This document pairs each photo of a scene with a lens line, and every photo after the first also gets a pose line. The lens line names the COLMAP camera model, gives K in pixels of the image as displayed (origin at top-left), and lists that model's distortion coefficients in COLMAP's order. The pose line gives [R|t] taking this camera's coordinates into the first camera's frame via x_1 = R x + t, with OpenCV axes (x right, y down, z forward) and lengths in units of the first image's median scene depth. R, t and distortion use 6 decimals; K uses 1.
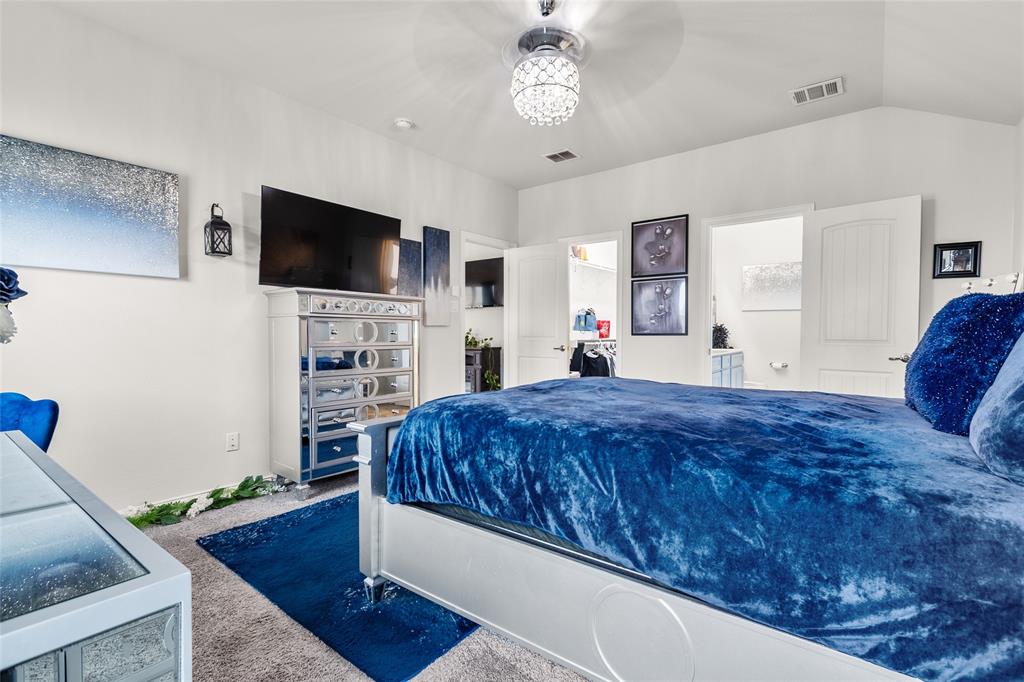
lens RADIAL K [[467.4, 0, 513.4], [0, 467.4, 343.1], [0, 0, 1]] dist [-0.000773, -0.000853]
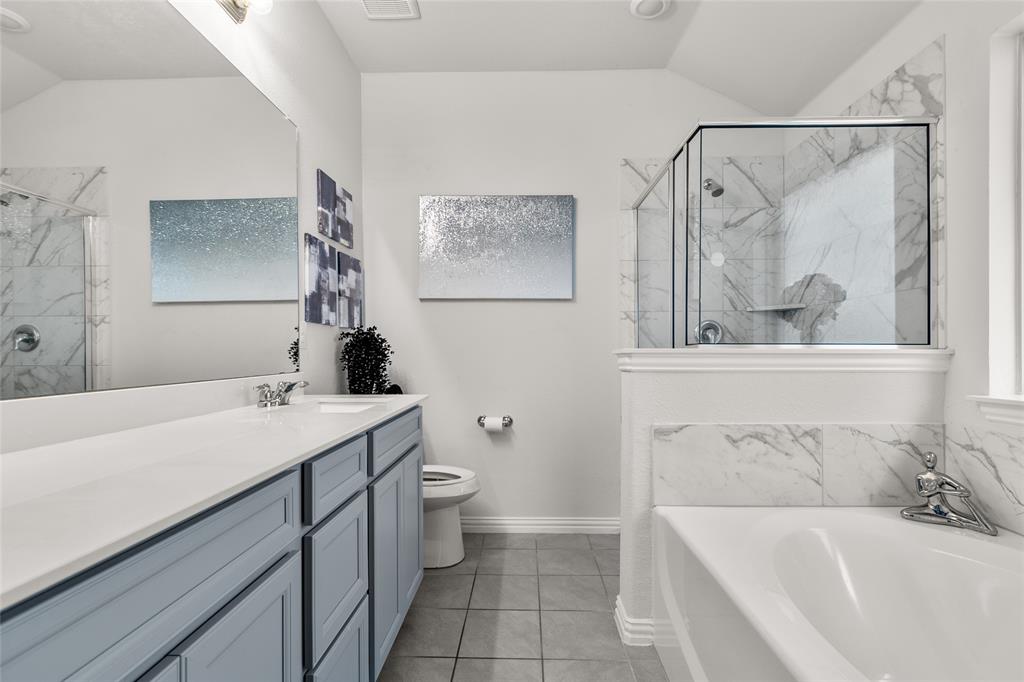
lens RADIAL K [[467.4, 0, 511.9], [0, 467.4, 350.0], [0, 0, 1]] dist [-0.000773, -0.000853]
pose [[0.792980, -0.005042, 0.609227, 0.307193], [0.021827, 0.999559, -0.020138, -0.012540], [-0.608857, 0.029267, 0.792740, 0.634202]]
